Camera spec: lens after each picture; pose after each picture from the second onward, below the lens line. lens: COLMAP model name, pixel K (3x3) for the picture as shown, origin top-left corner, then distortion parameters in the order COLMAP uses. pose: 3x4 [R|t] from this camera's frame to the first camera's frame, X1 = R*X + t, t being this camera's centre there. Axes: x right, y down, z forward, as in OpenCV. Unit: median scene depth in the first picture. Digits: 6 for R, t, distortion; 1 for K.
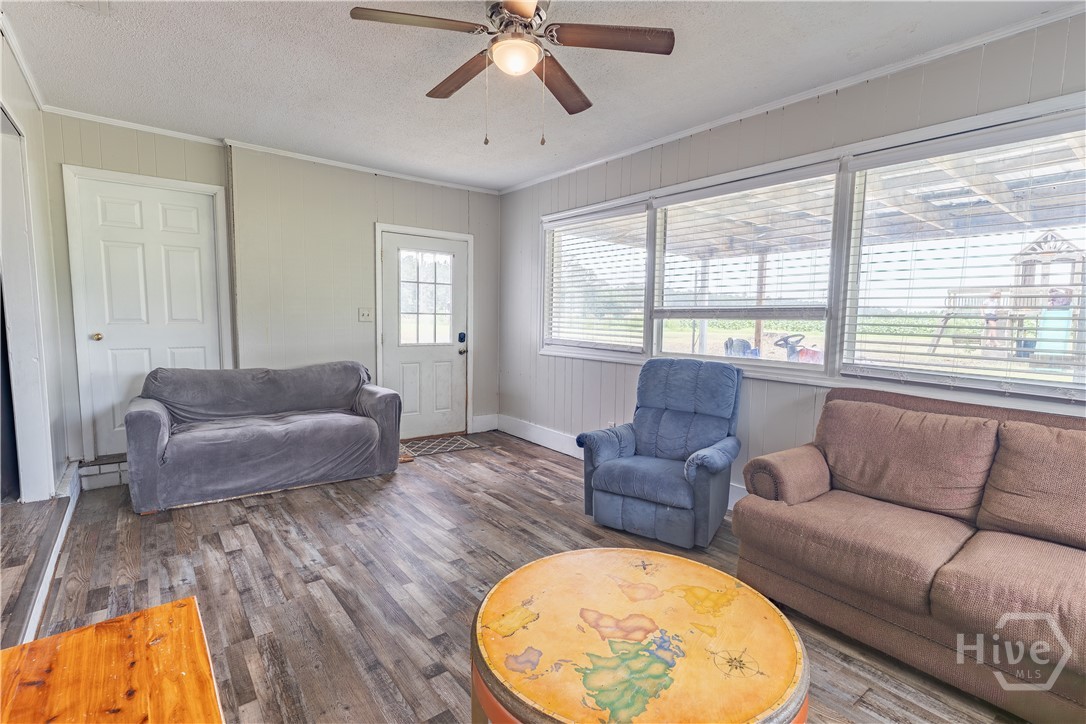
lens RADIAL K [[513.3, 0, 551.7], [0, 513.3, 364.1], [0, 0, 1]] dist [0.001610, -0.000115]
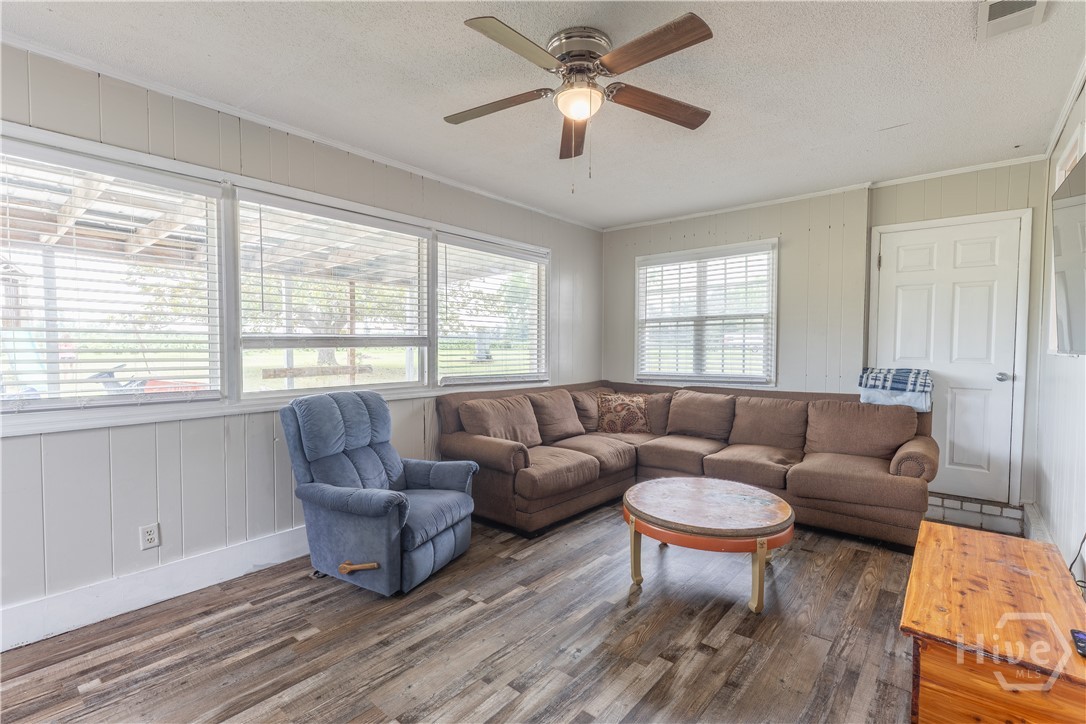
lens RADIAL K [[496.0, 0, 546.4], [0, 496.0, 363.5], [0, 0, 1]] dist [0.008623, -0.000694]
pose [[-0.198441, -0.053237, 0.978666, -0.833576], [0.086378, 0.993688, 0.071569, -0.115359], [-0.976299, 0.098737, -0.192590, 1.015729]]
